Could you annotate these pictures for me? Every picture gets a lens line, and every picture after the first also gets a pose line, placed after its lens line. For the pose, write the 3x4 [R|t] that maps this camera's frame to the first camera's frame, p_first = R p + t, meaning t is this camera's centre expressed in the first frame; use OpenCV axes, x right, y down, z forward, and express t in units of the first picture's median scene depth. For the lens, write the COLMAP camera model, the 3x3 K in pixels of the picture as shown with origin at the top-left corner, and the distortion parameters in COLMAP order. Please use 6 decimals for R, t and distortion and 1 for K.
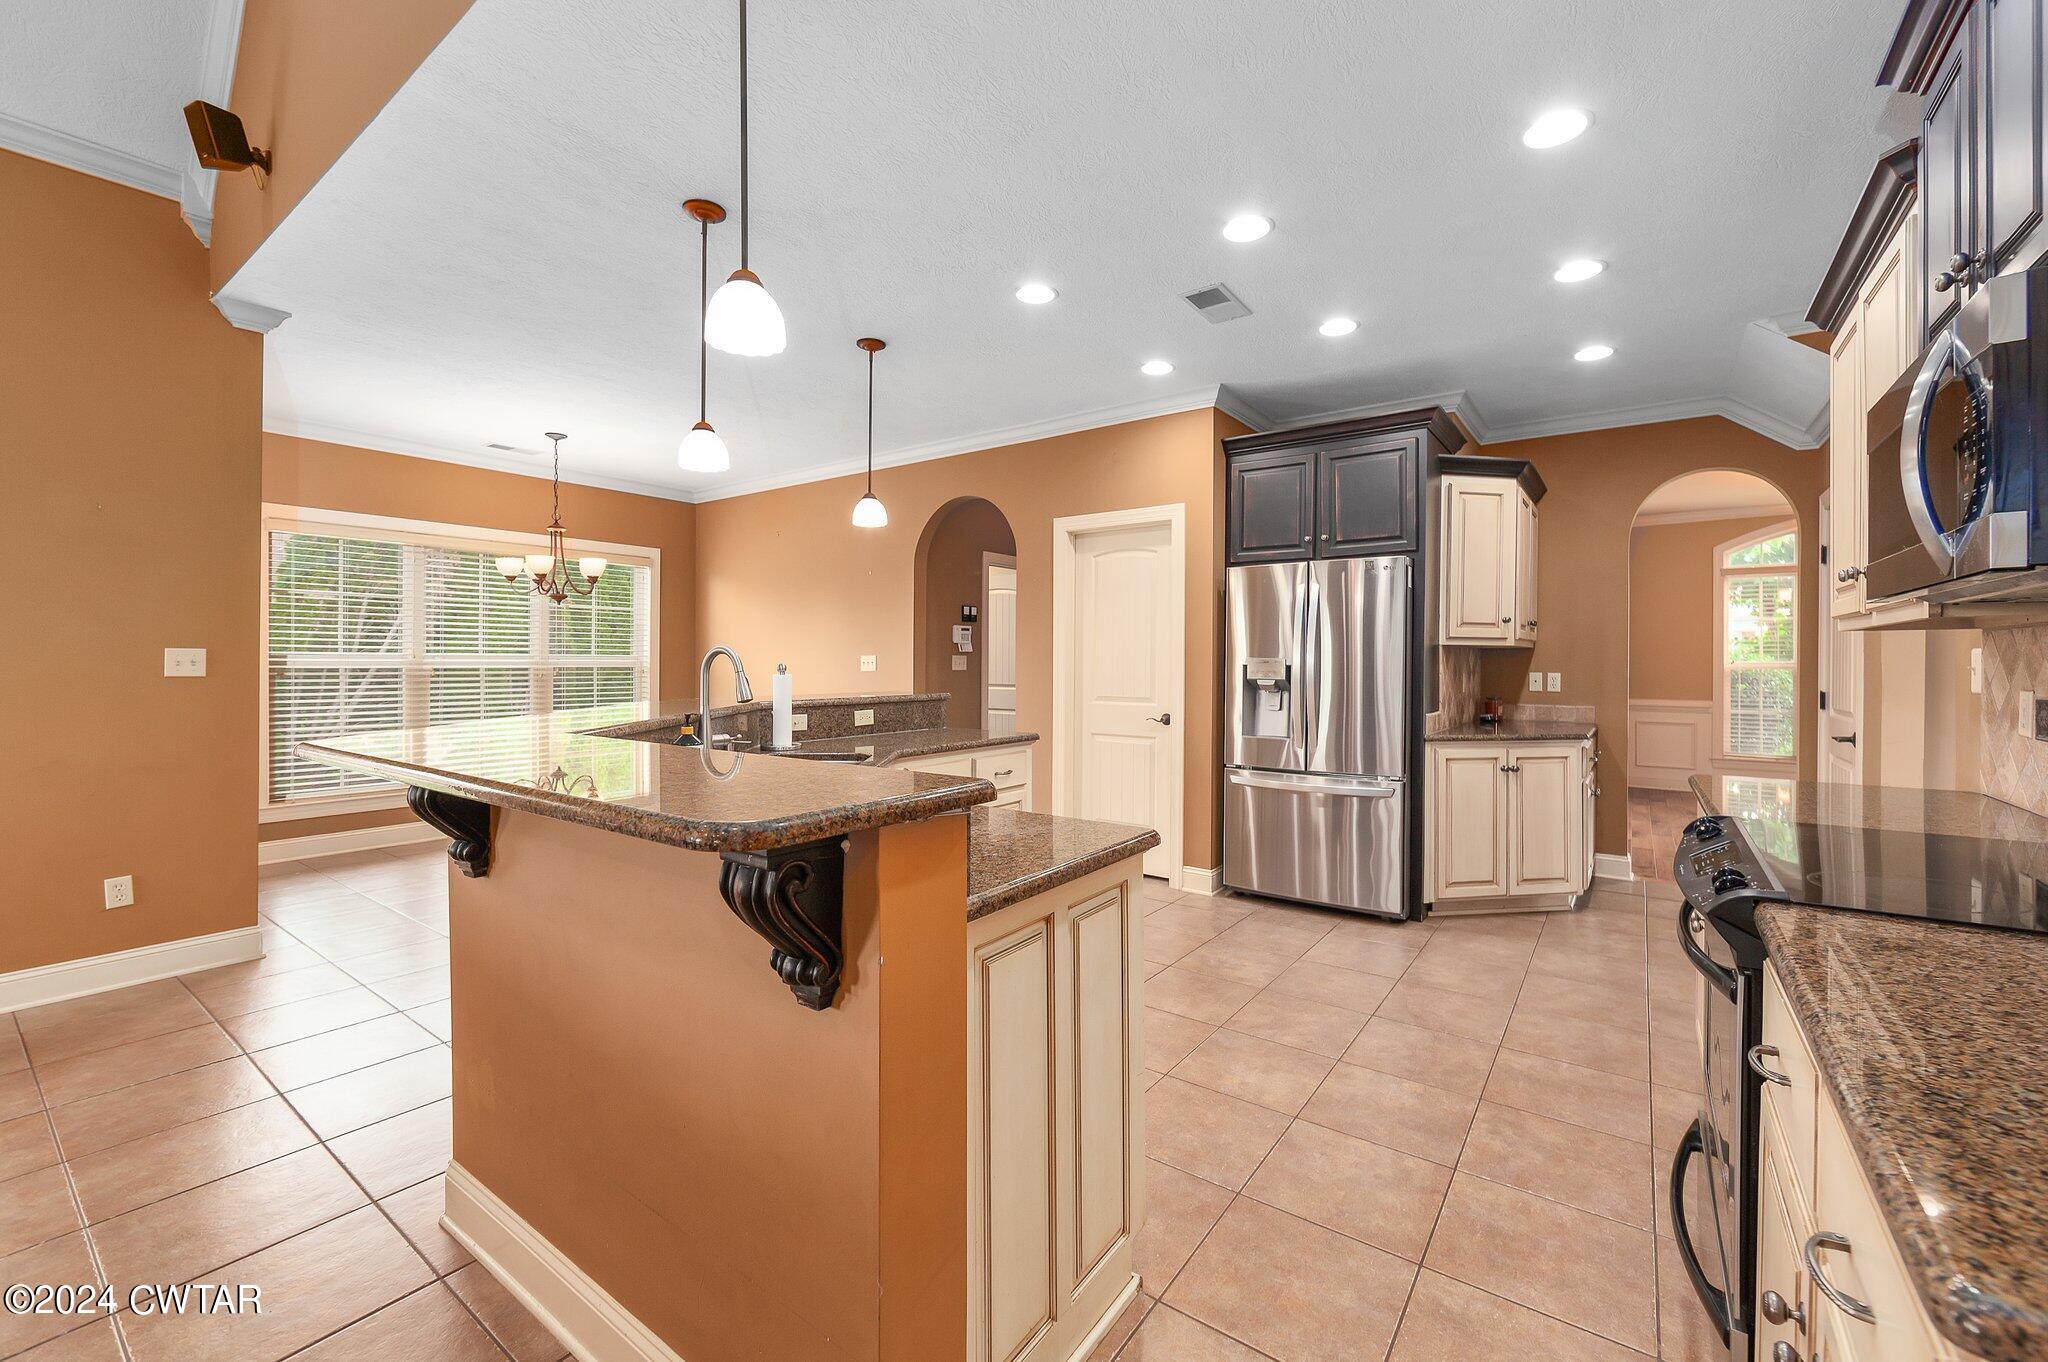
lens RADIAL K [[824.4, 0, 1054.2], [0, 824.4, 660.5], [0, 0, 1]] dist [-0.001392, -0.000273]
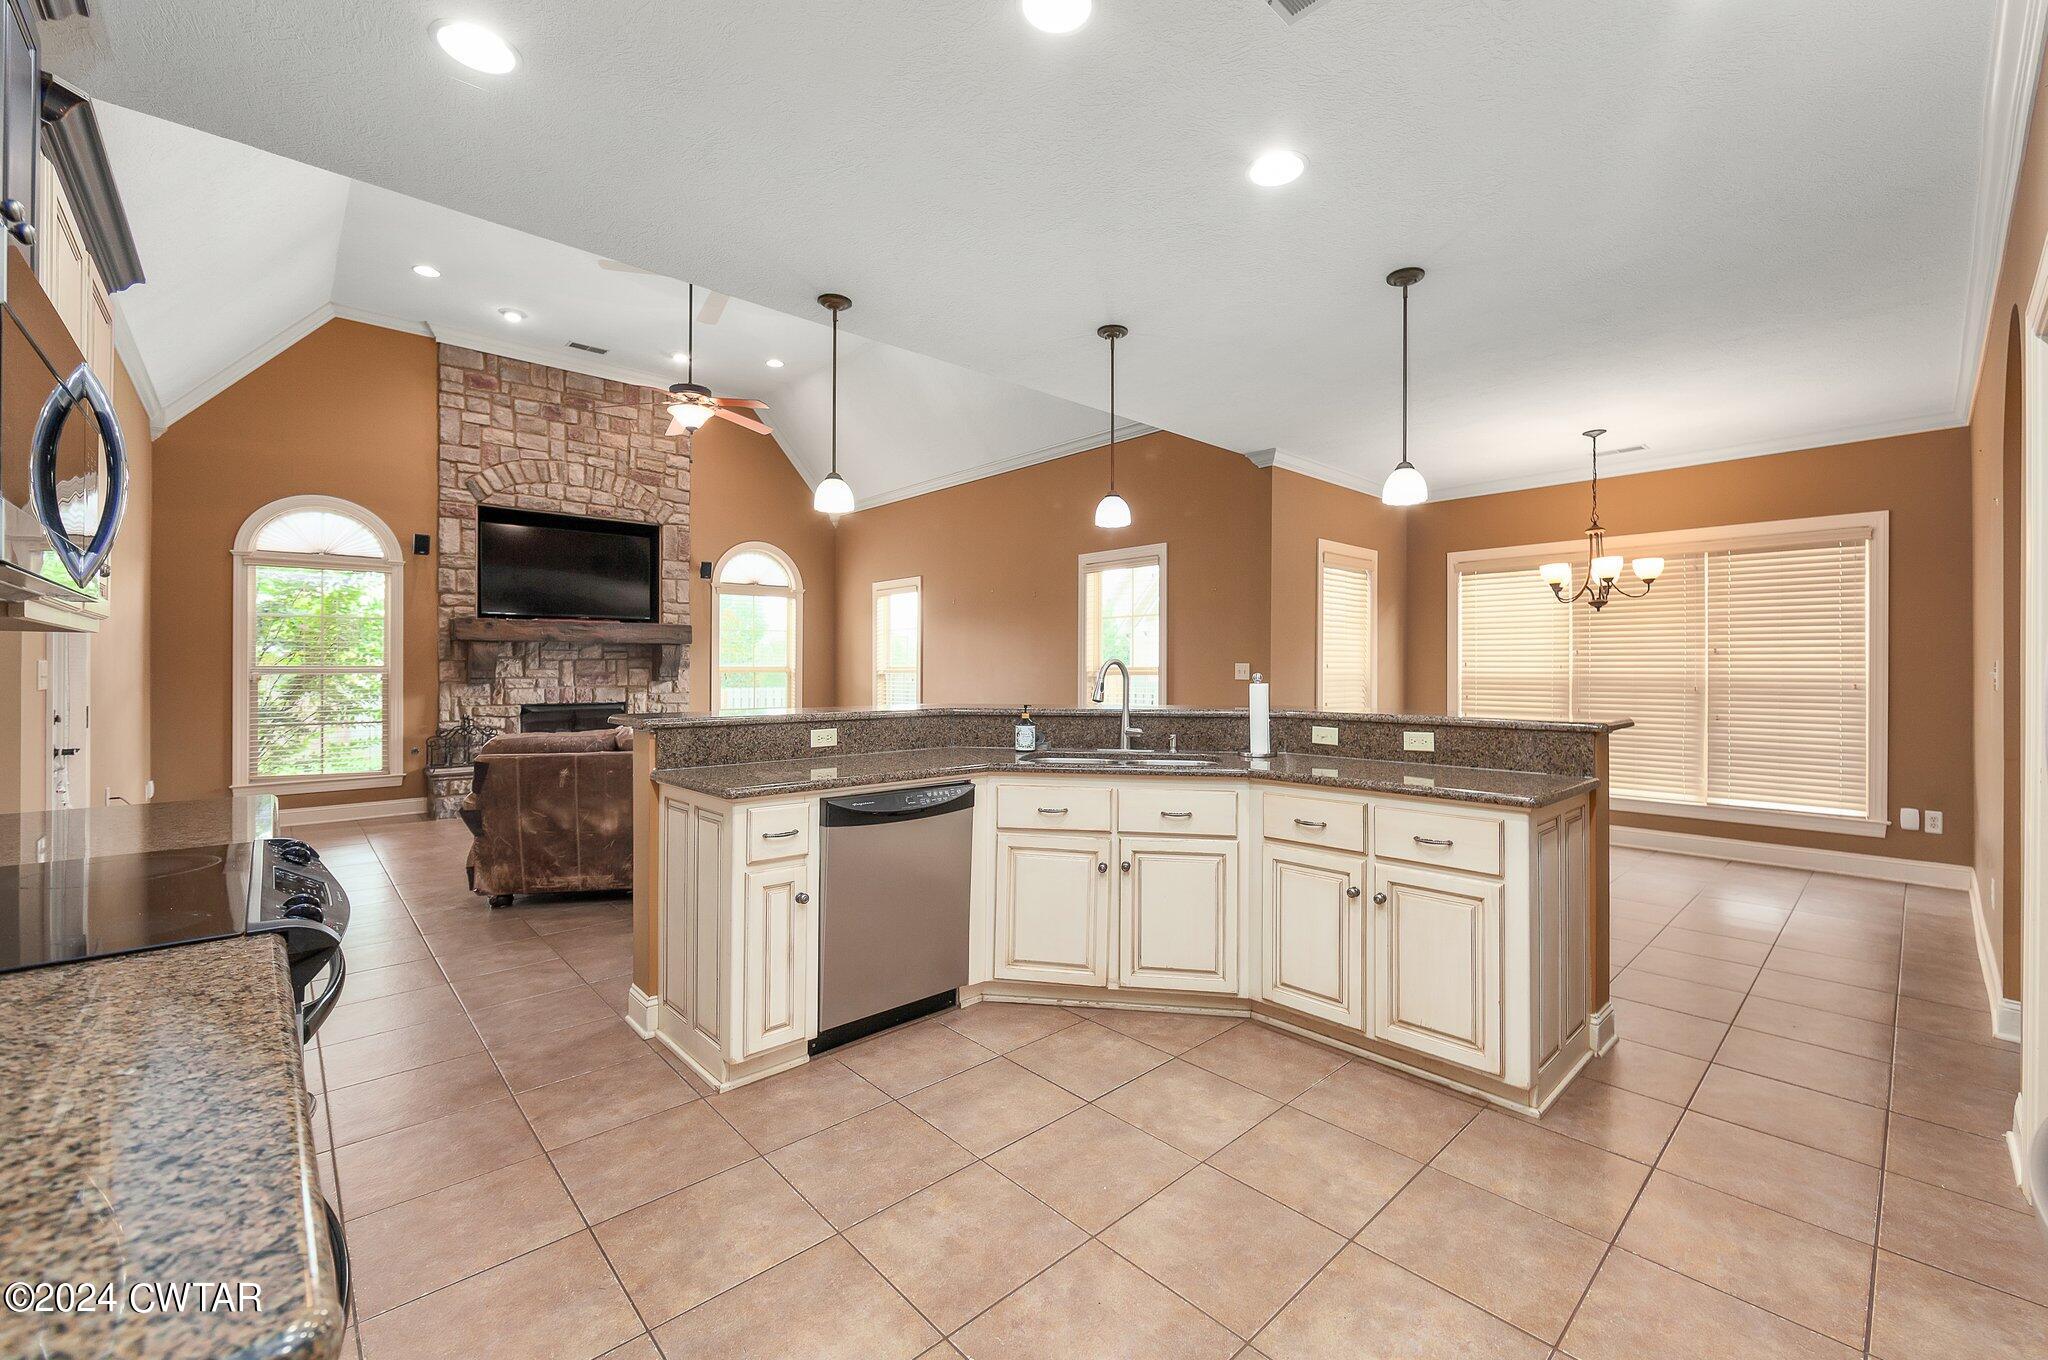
lens RADIAL K [[826.2, 0, 1050.1], [0, 826.2, 667.7], [0, 0, 1]] dist [-0.000538, 0.000175]
pose [[-0.196838, -0.003705, -0.980429, 0.688910], [-0.000738, 0.999993, -0.003631, 0.001326], [0.980436, 0.000009, -0.196839, 0.894274]]
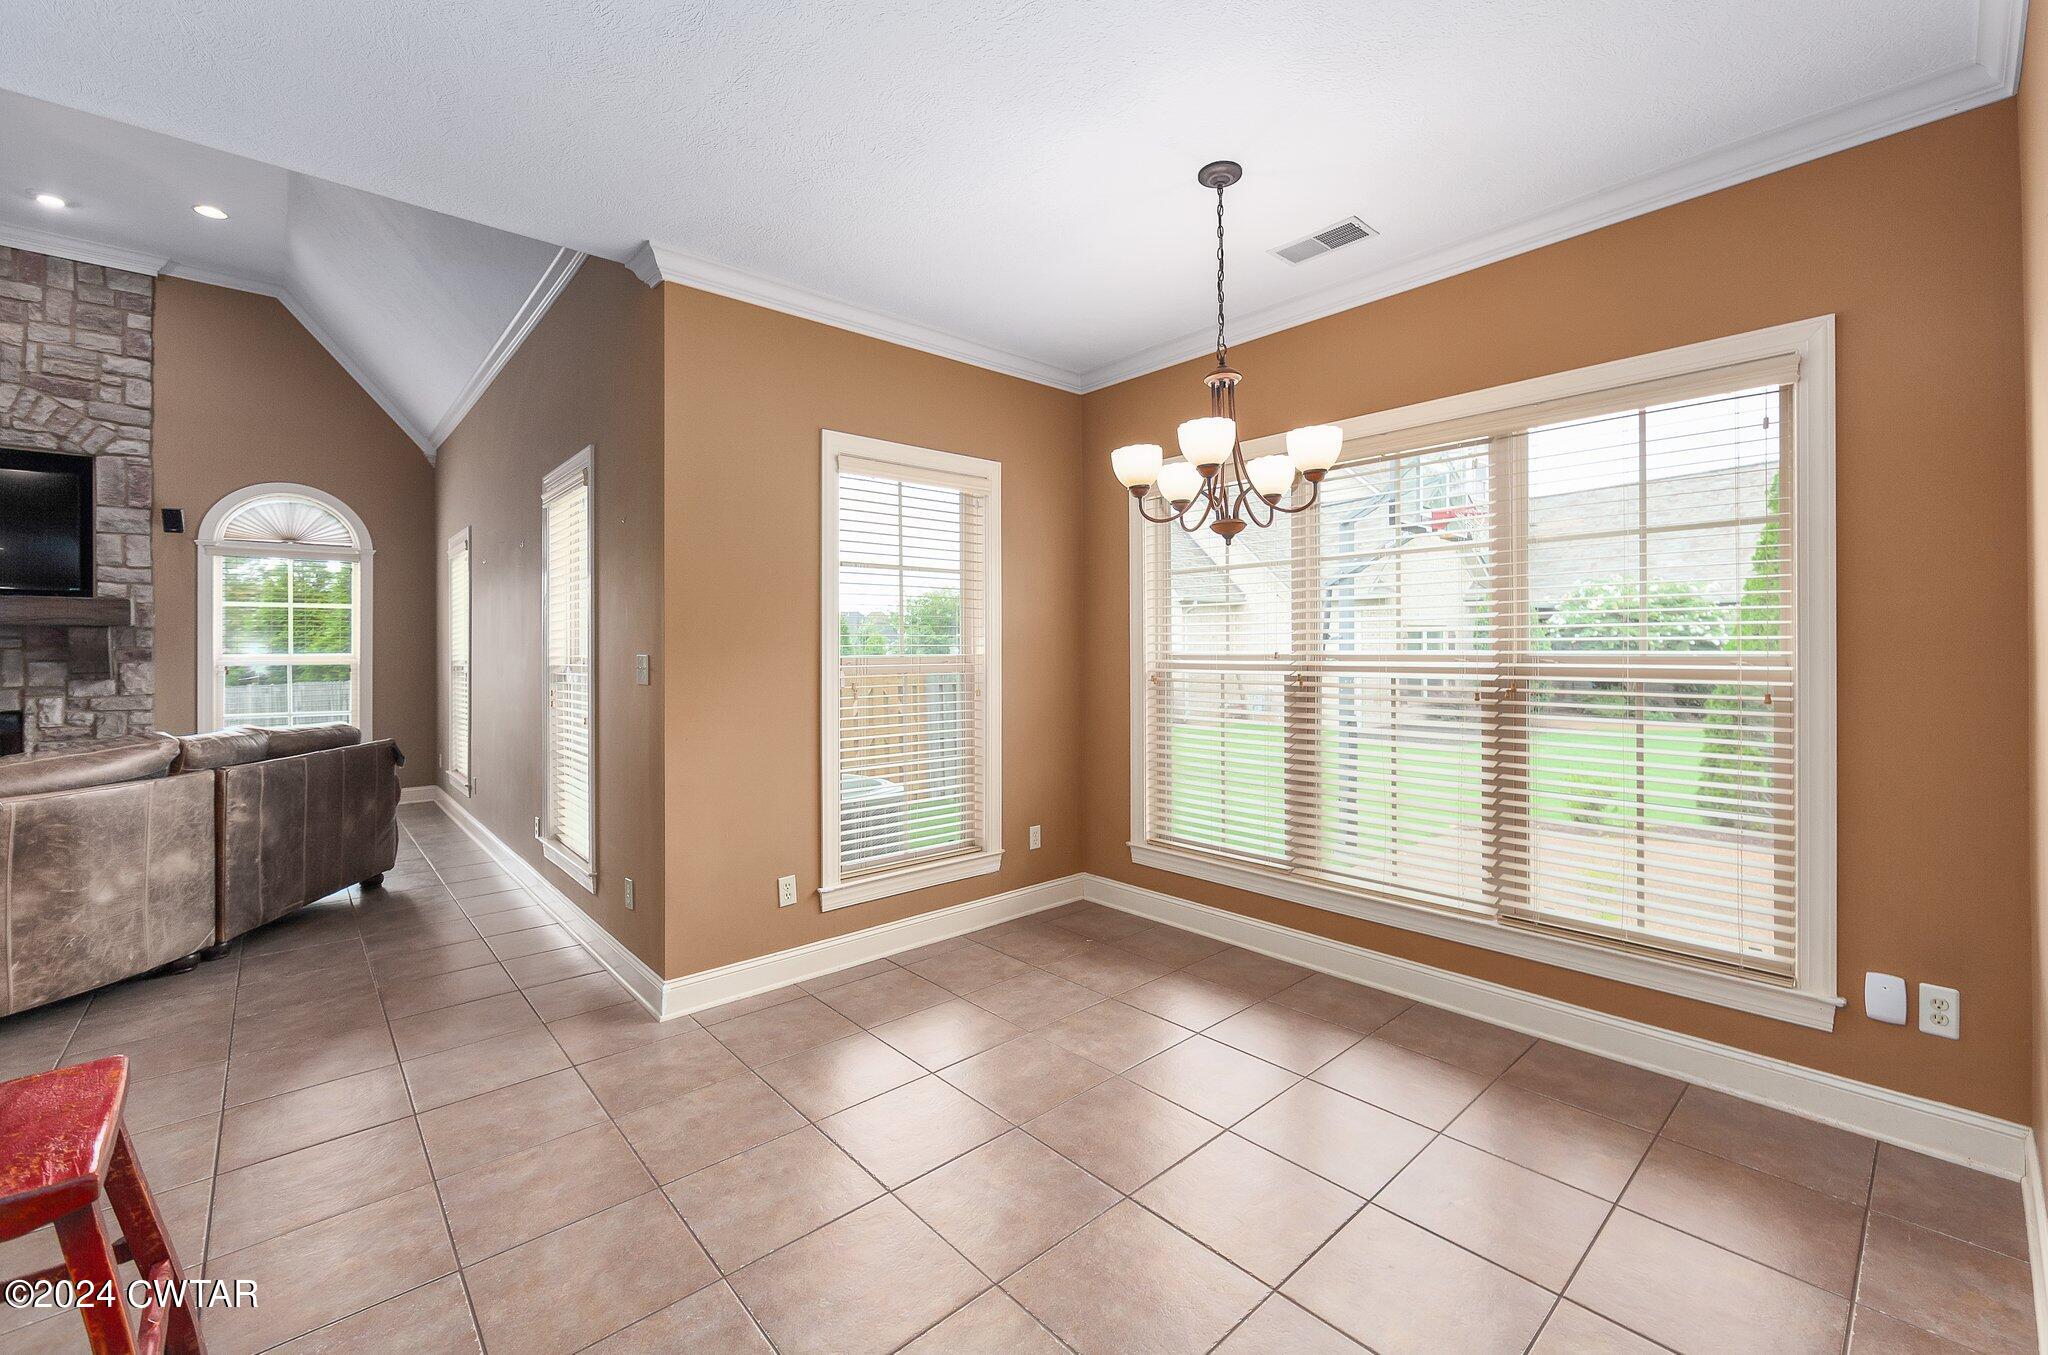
lens RADIAL K [[836.0, 0, 1037.4], [0, 836.0, 647.9], [0, 0, 1]] dist [0.001005, -0.000550]
pose [[-0.214241, -0.003654, -0.976774, -0.208076], [0.005433, 0.999973, -0.004933, -0.013234], [0.976766, -0.006364, -0.214216, 1.552980]]
